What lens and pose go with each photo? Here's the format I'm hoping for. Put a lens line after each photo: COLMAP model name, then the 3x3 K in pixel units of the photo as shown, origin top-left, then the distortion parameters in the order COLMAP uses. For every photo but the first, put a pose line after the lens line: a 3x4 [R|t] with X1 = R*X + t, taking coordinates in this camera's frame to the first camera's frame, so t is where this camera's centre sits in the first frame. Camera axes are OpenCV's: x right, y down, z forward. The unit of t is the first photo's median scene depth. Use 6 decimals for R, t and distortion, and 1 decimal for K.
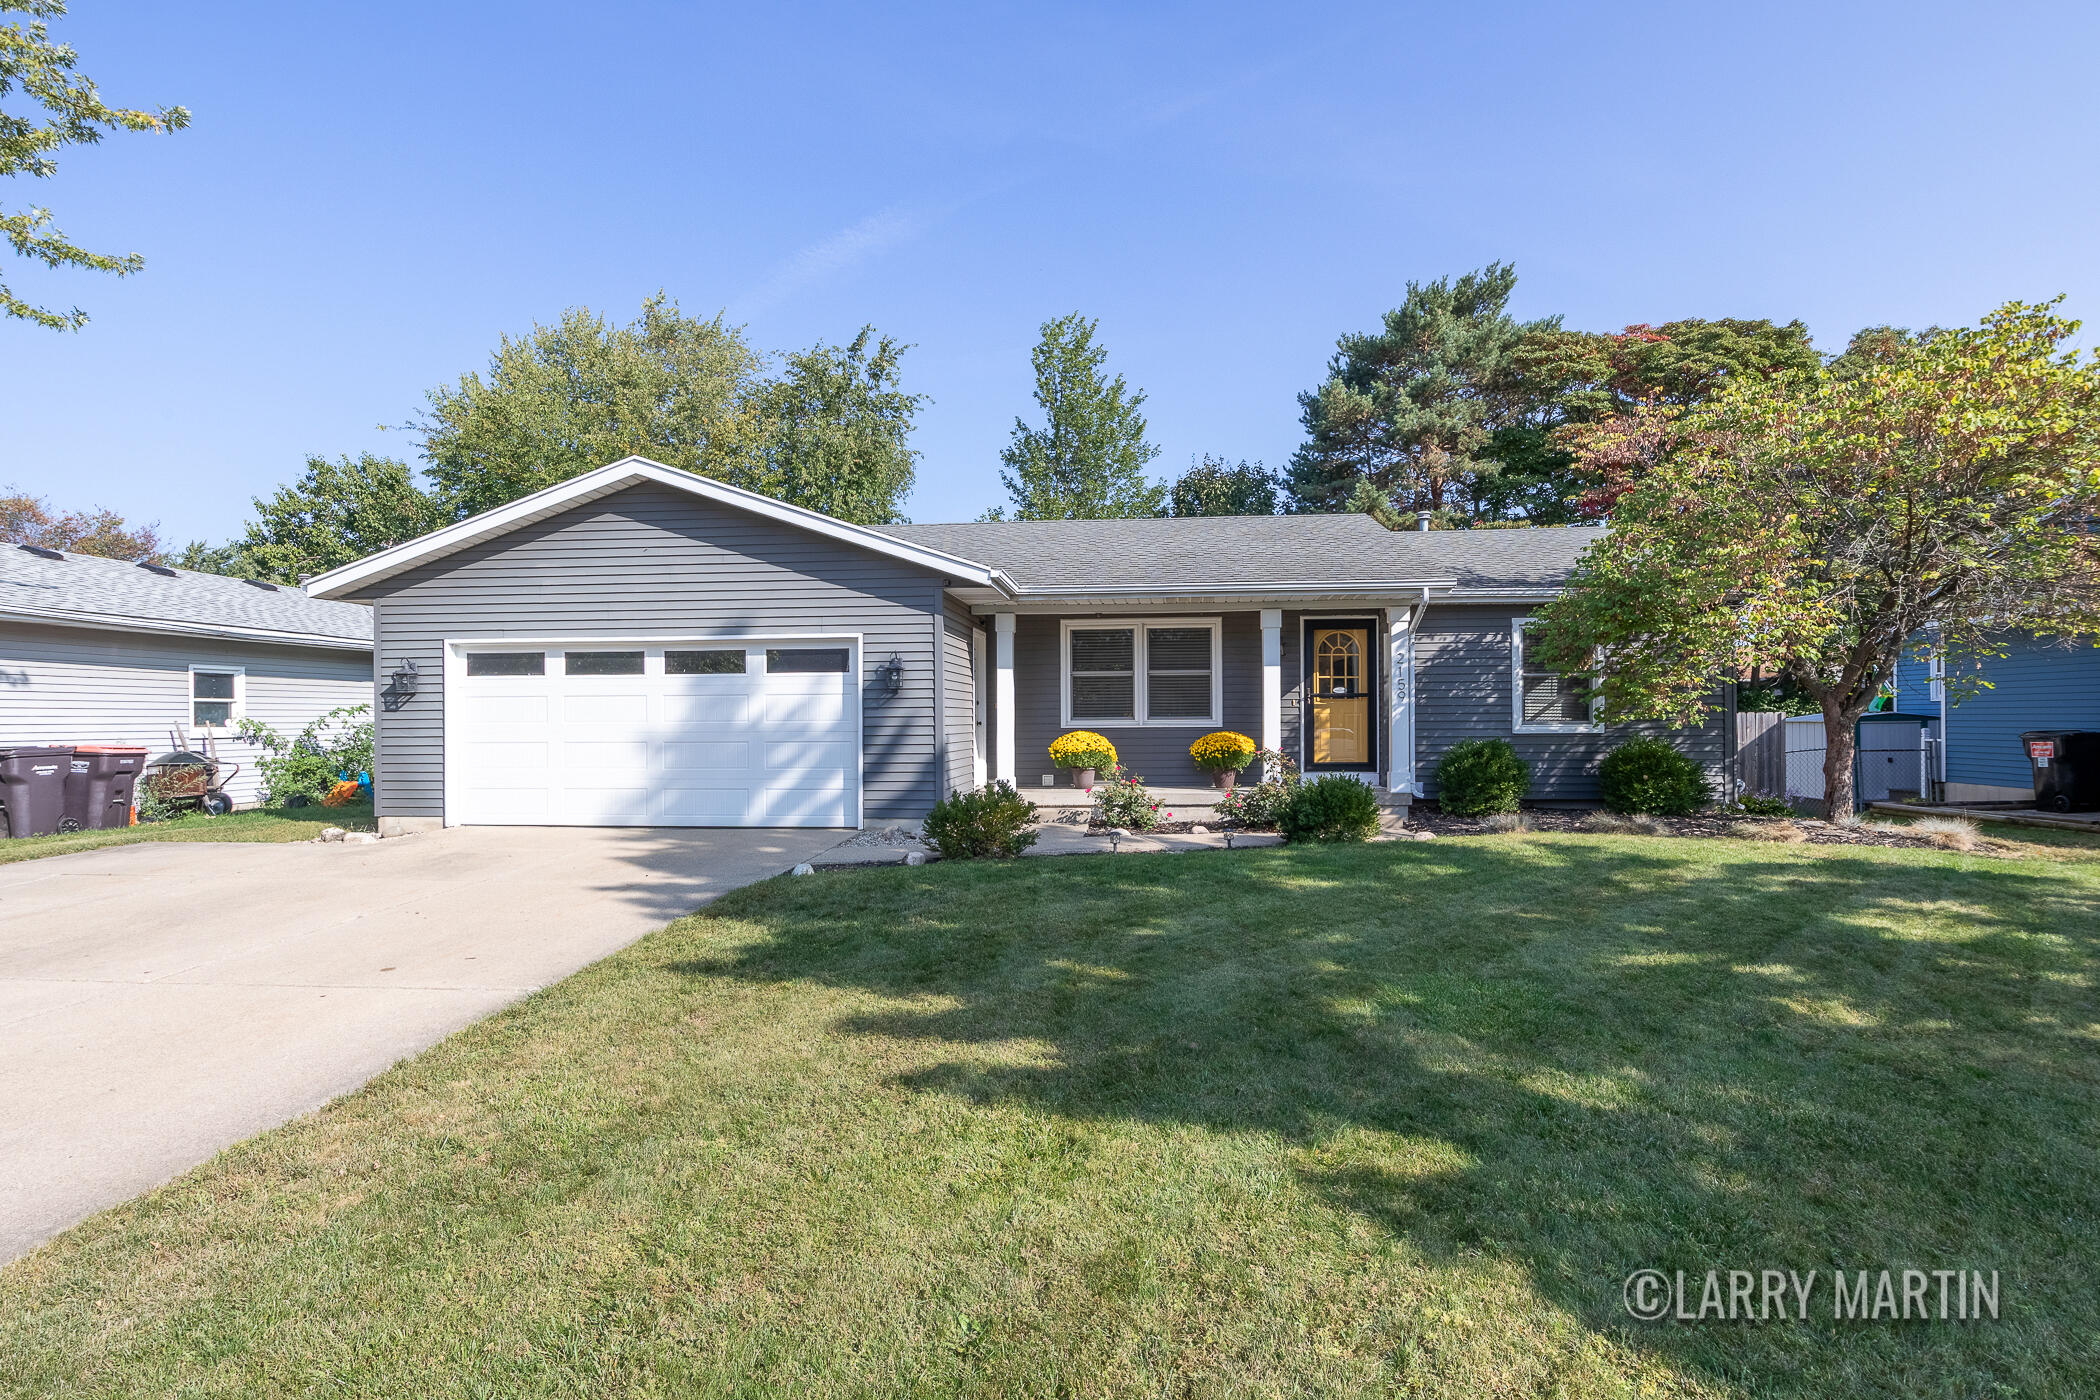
lens RADIAL K [[1106.3, 0, 1050.0], [0, 1106.3, 700.0], [0, 0, 1]] dist [-0.006398, -0.000523]
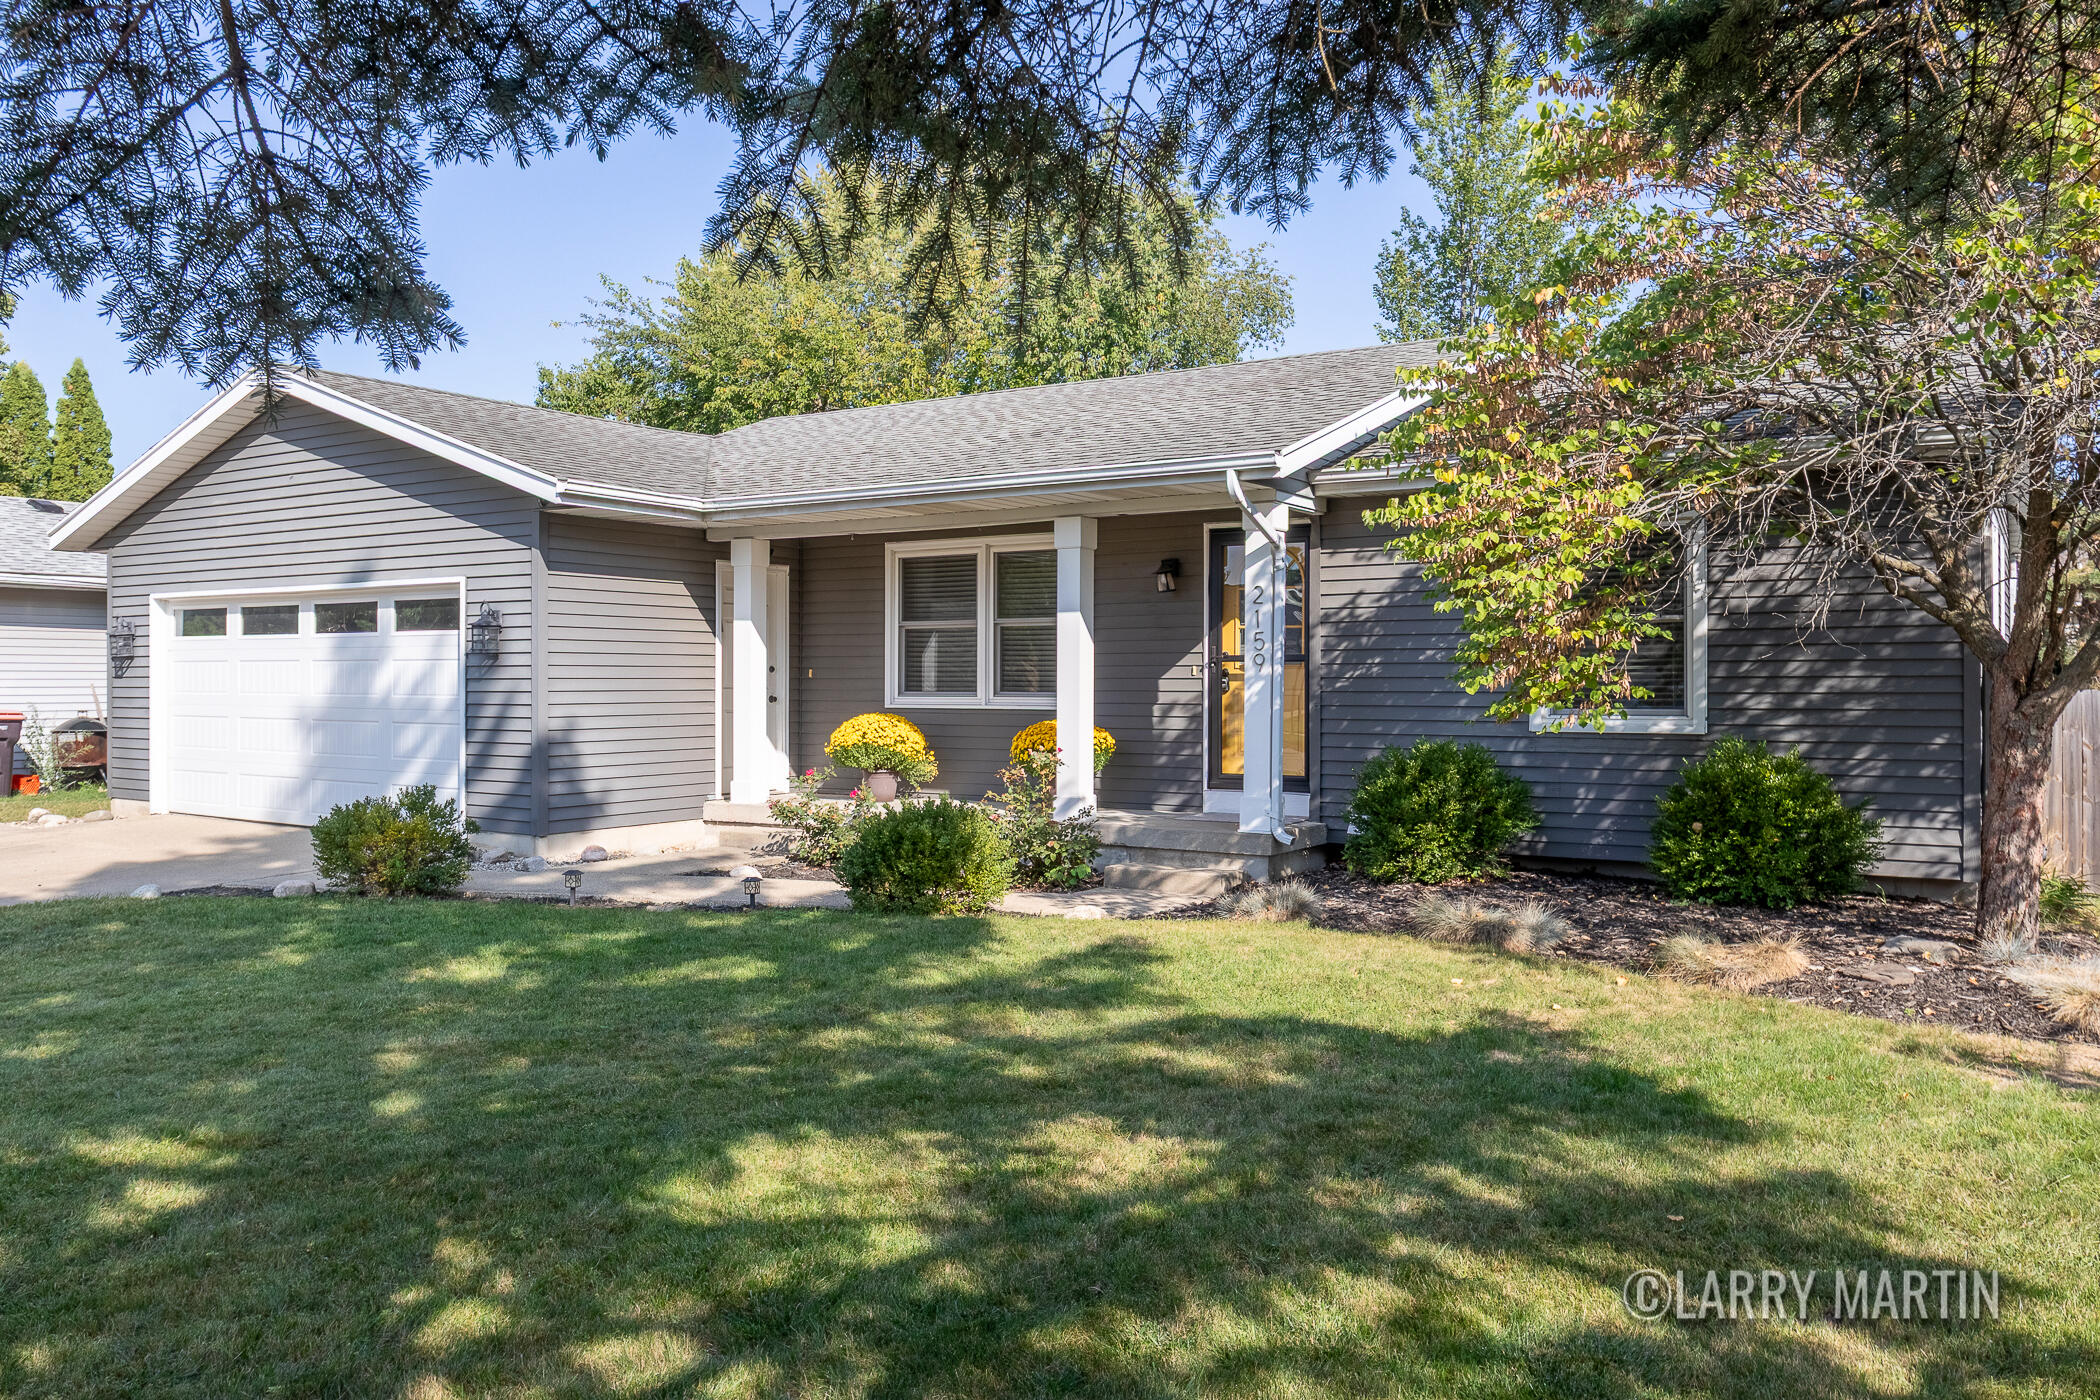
lens RADIAL K [[1624.5, 0, 998.5], [0, 1624.5, 649.8], [0, 0, 1]] dist [-0.031538, -0.002554]
pose [[0.879722, -0.001835, -0.475485, 0.561543], [0.003026, 0.999994, 0.001740, -0.010937], [0.475479, -0.002970, 0.879722, 0.195882]]
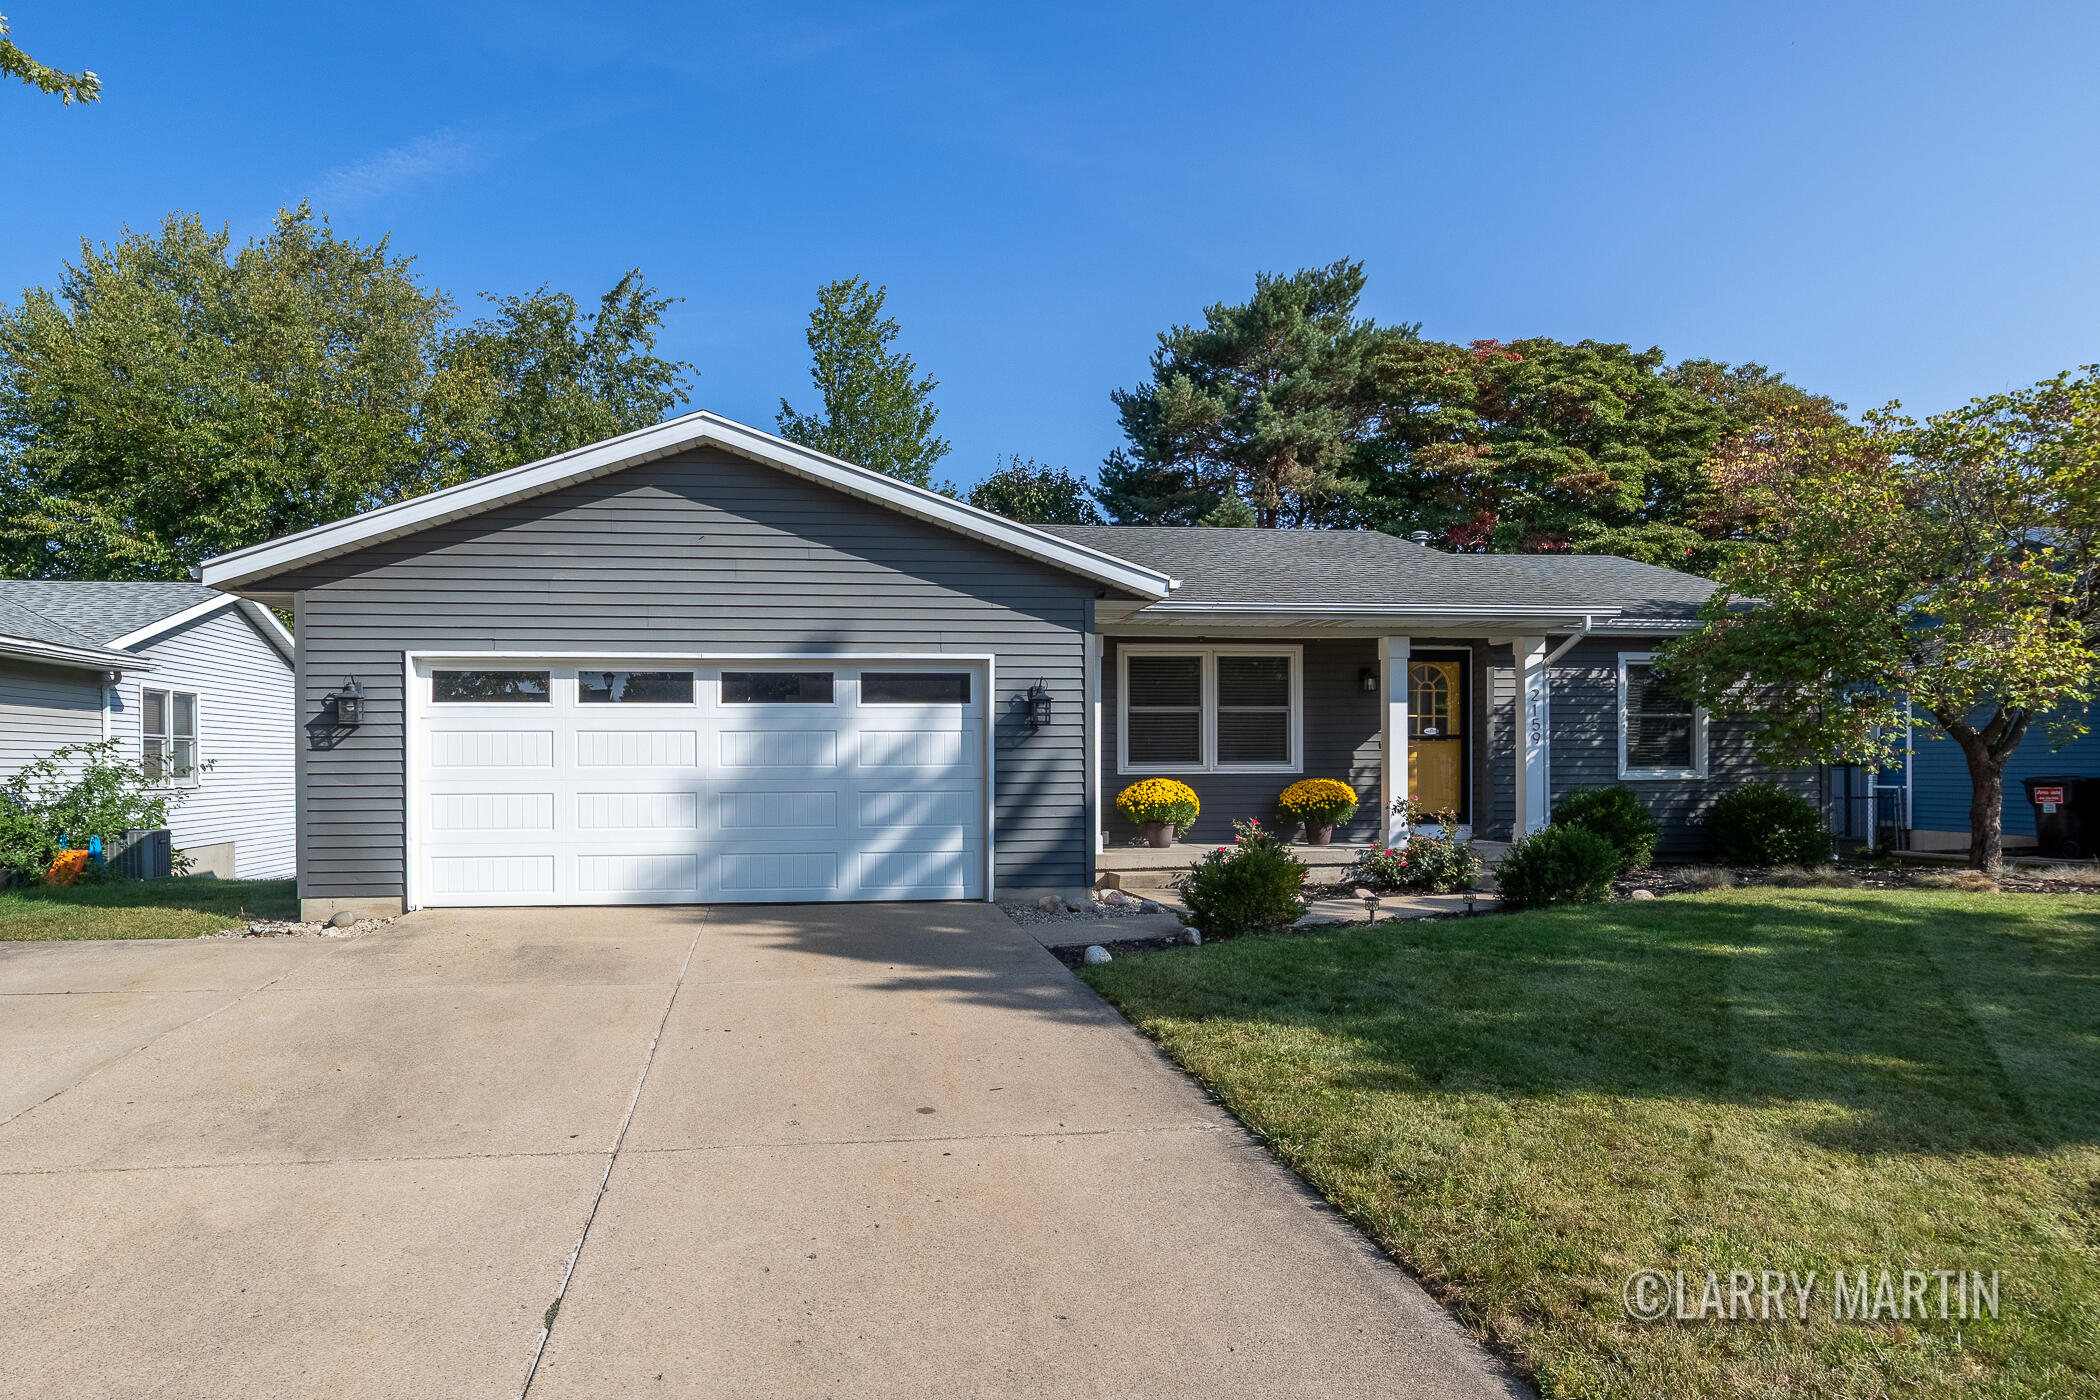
lens RADIAL K [[1301.8, 0, 932.9], [0, 1301.8, 748.9], [0, 0, 1]] dist [-0.002795, 0.000337]
pose [[0.975274, 0.004130, 0.220960, -0.361898], [-0.004838, 0.999985, 0.002664, 0.004694], [-0.220945, -0.003667, 0.975279, 0.086075]]
